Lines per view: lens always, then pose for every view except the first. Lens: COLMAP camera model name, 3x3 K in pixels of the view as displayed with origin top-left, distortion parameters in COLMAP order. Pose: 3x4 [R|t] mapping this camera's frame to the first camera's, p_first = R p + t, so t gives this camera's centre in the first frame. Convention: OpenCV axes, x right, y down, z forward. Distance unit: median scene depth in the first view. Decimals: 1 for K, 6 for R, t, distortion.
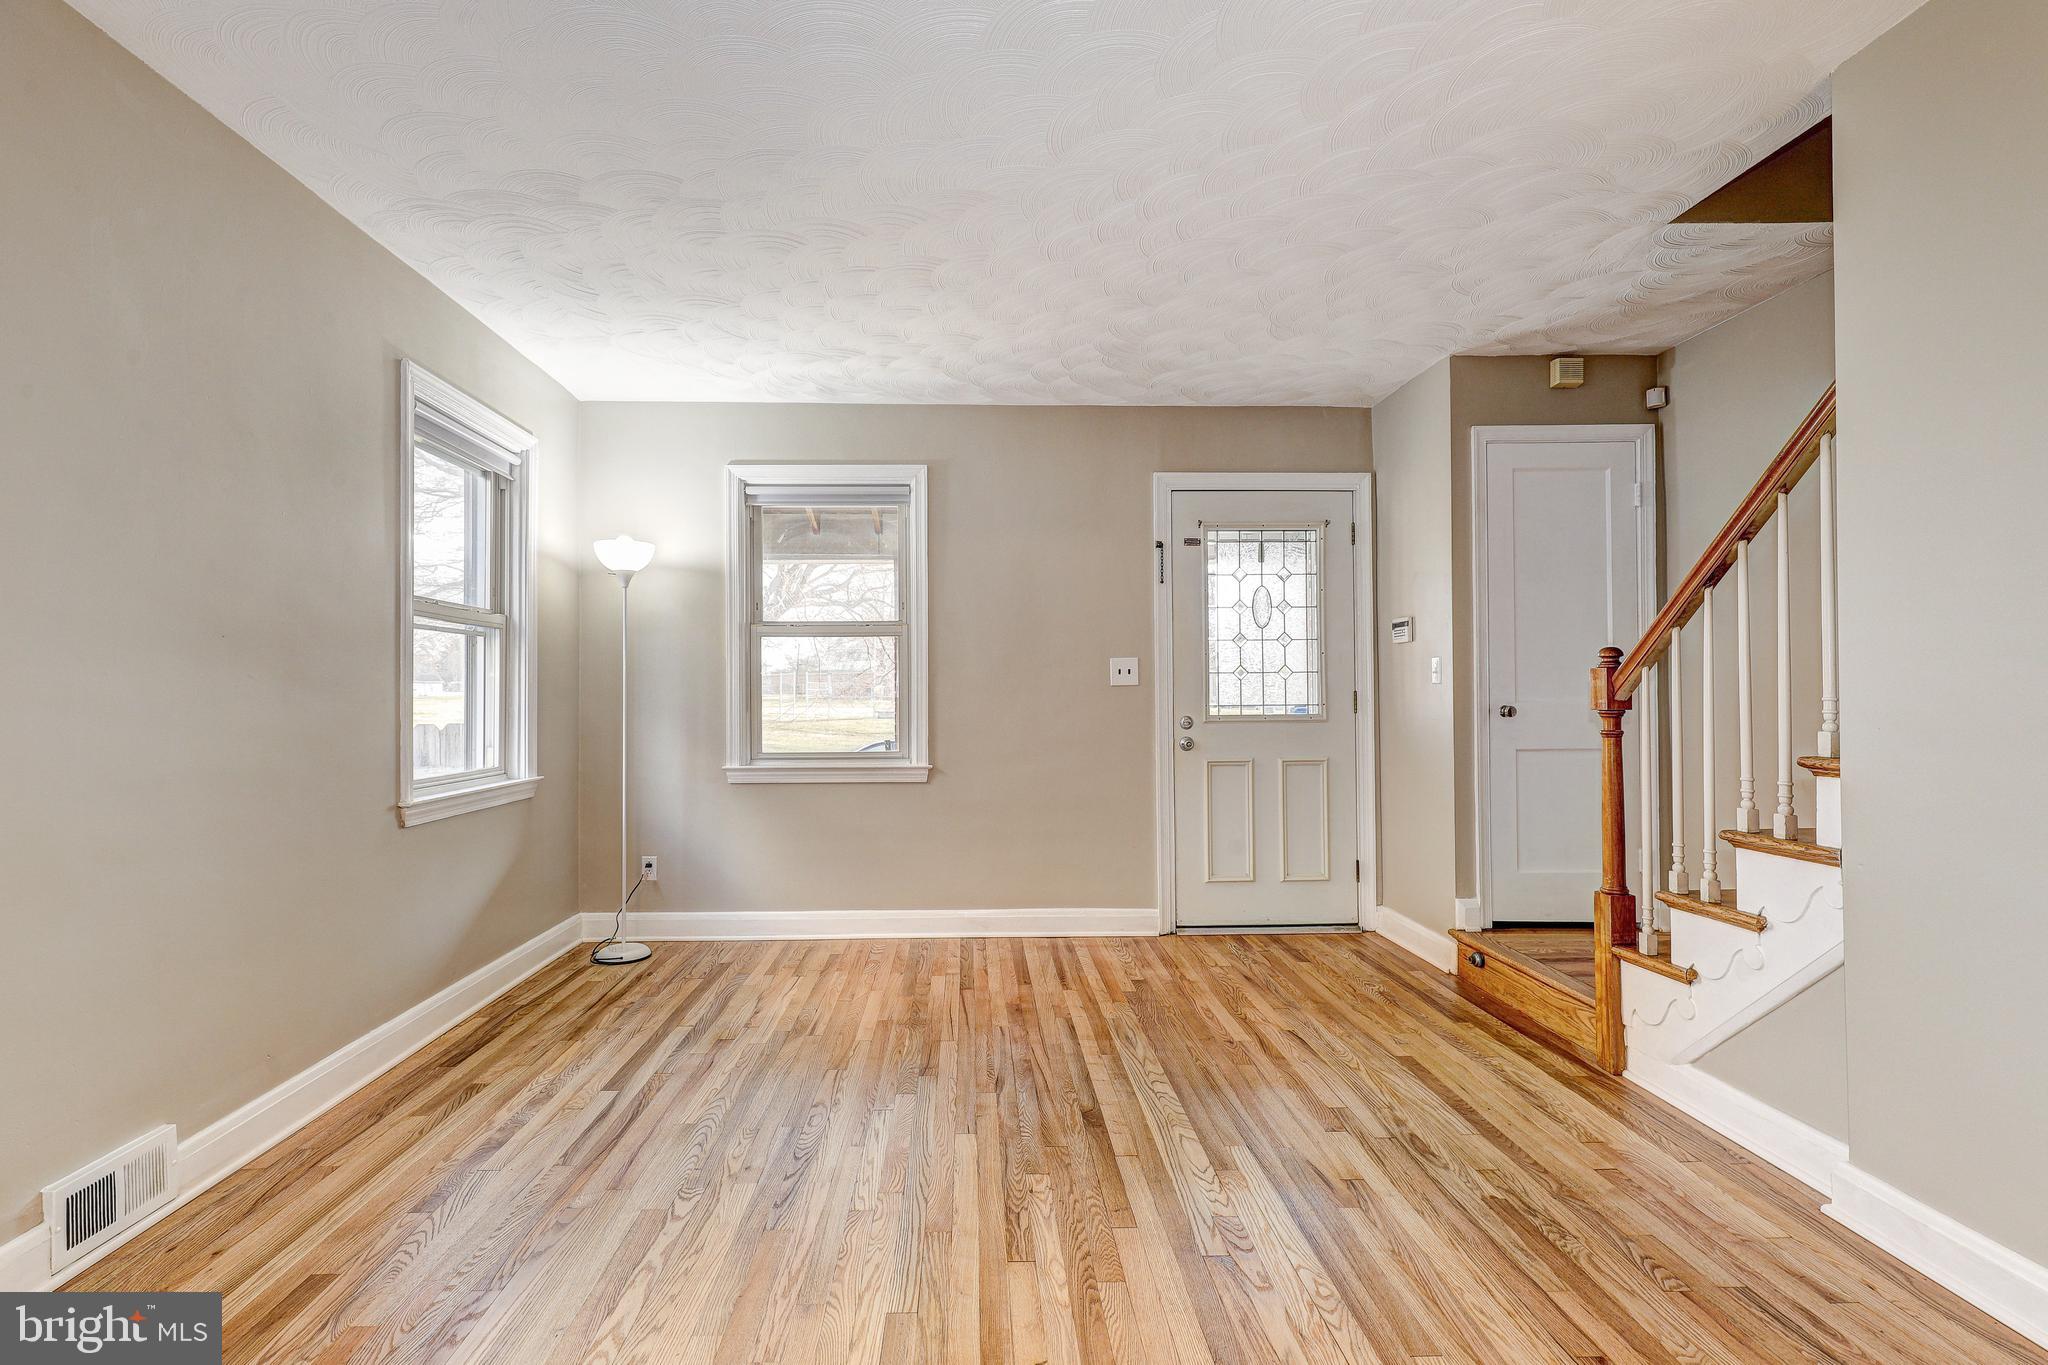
lens RADIAL K [[953.3, 0, 992.4], [0, 953.3, 688.0], [0, 0, 1]] dist [-0.000152, -0.000069]
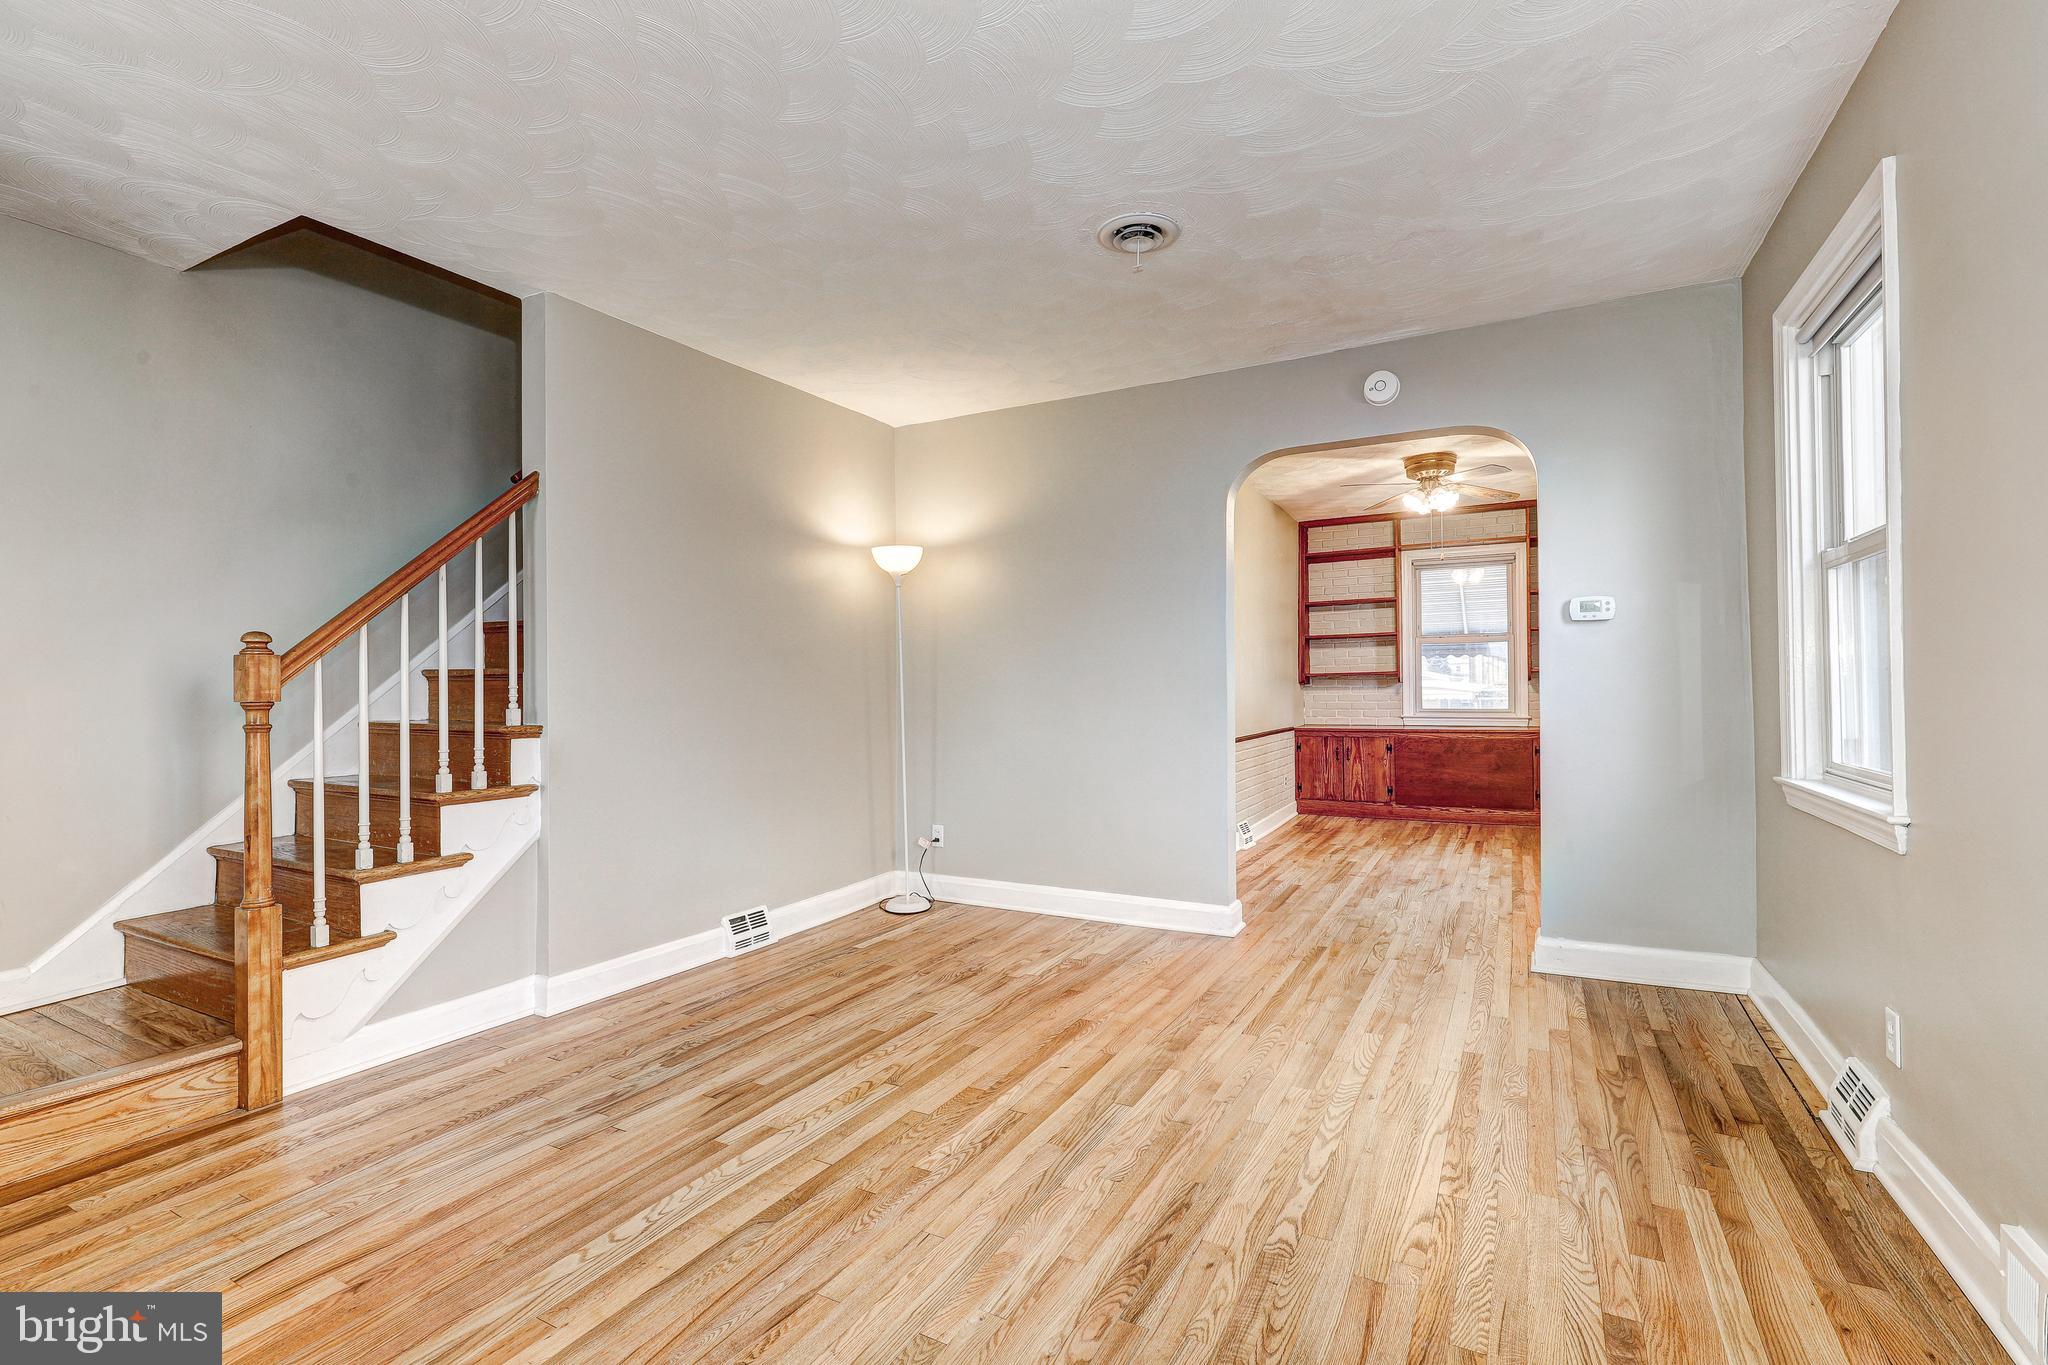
lens RADIAL K [[922.9, 0, 1031.0], [0, 922.9, 681.6], [0, 0, 1]] dist [0.000690, 0.000128]
pose [[-0.867831, 0.016000, 0.496601, -0.331565], [0.011007, 0.999855, -0.012979, 0.018773], [-0.496737, -0.005797, -0.867882, 1.119899]]
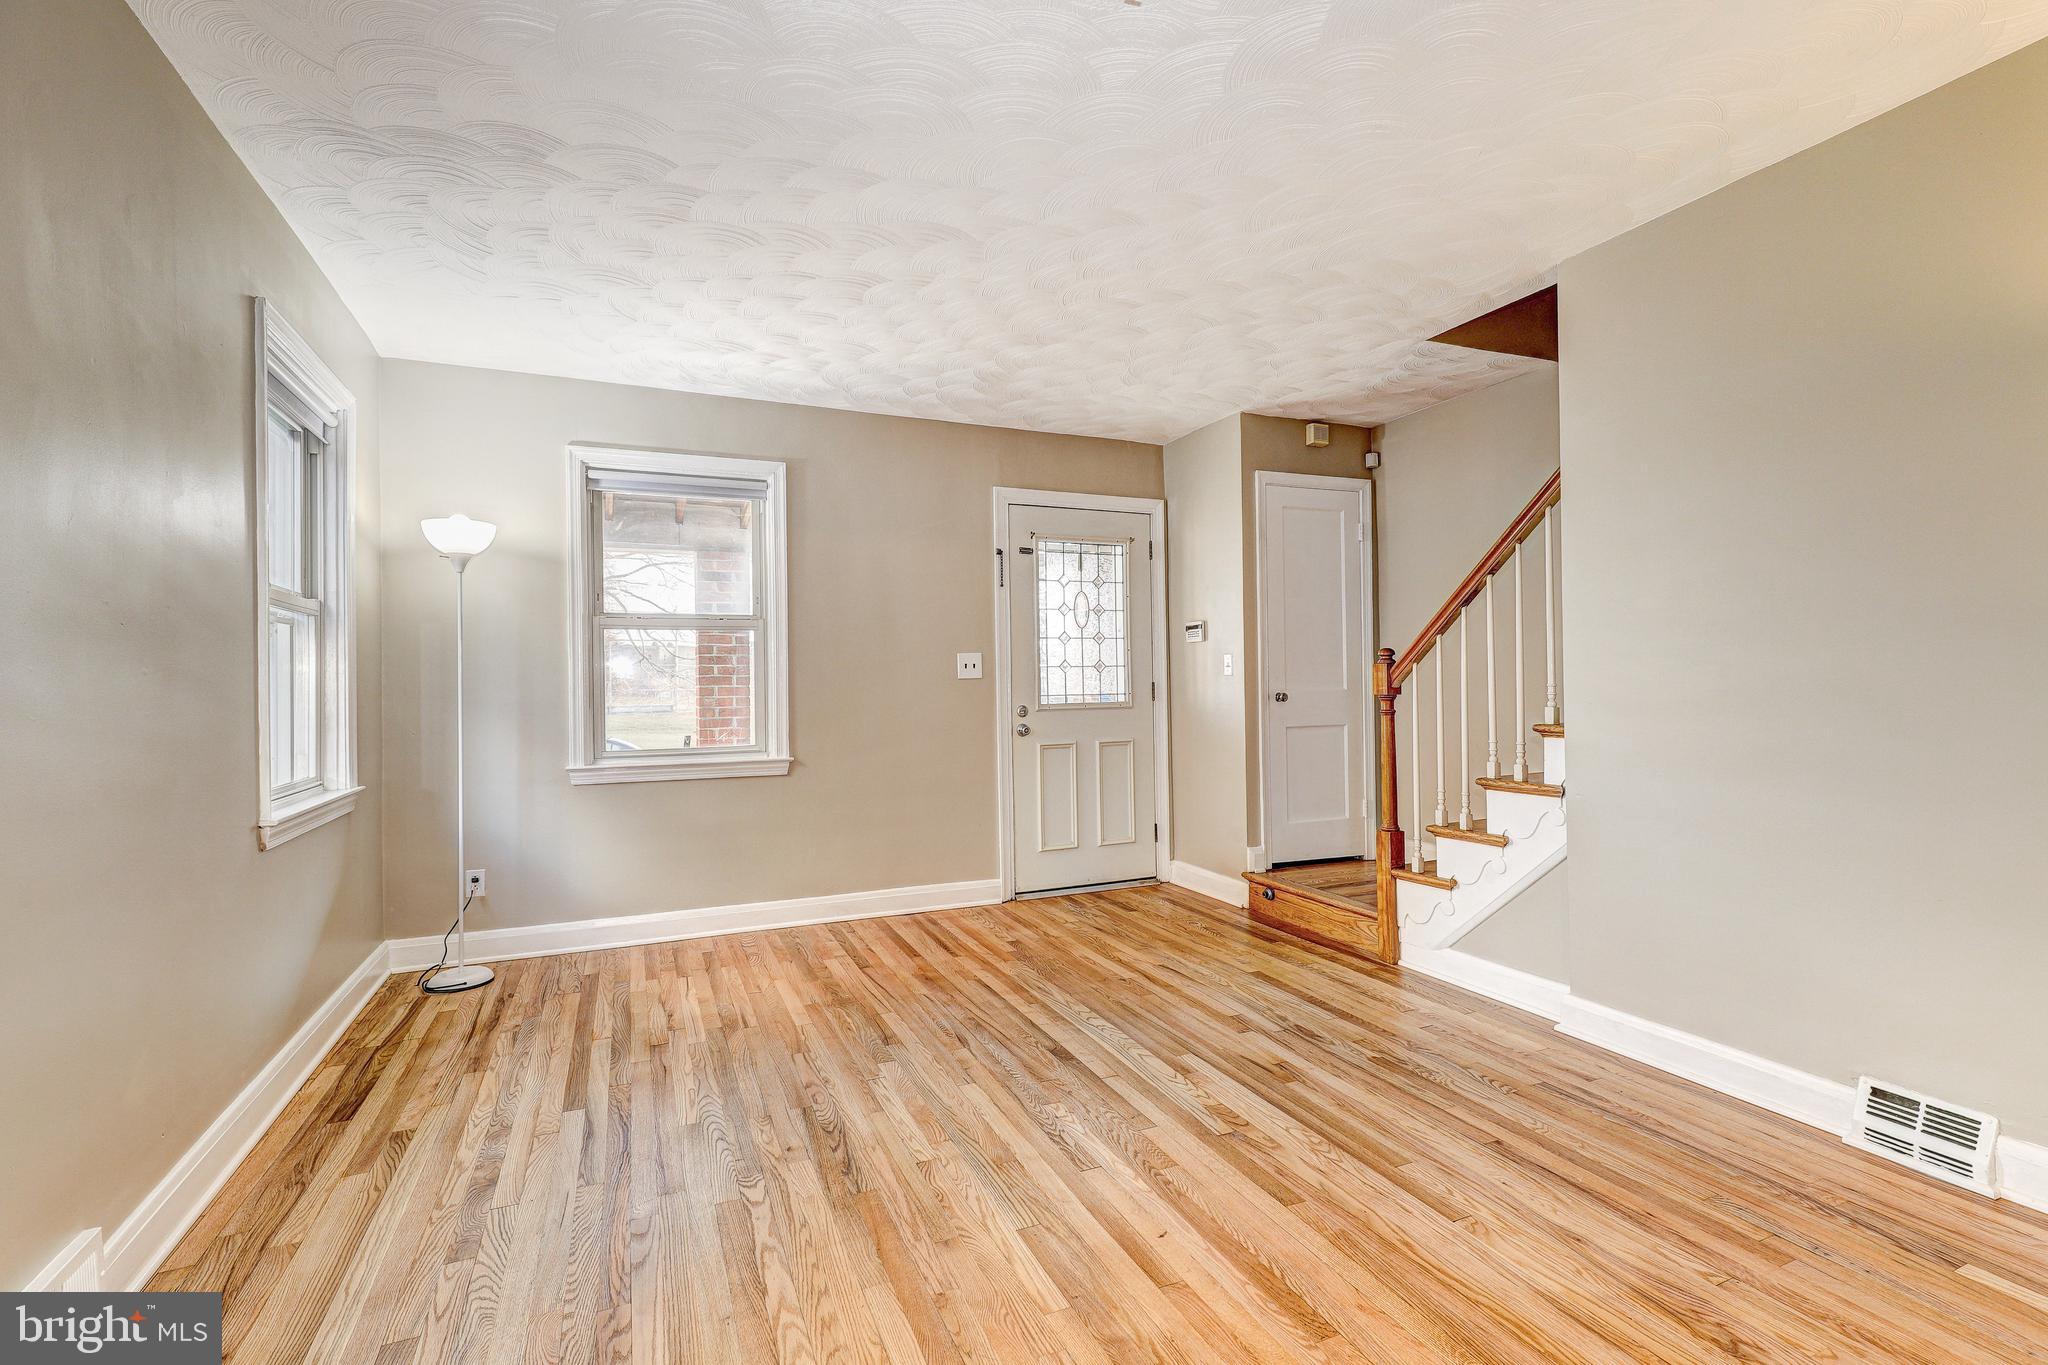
lens RADIAL K [[922.9, 0, 1031.0], [0, 922.9, 681.6], [0, 0, 1]] dist [0.000690, 0.000128]
pose [[0.925627, -0.006623, 0.378380, -0.250064], [0.006261, 0.999978, 0.002187, -0.001163], [-0.378386, 0.000344, 0.925648, -0.013967]]
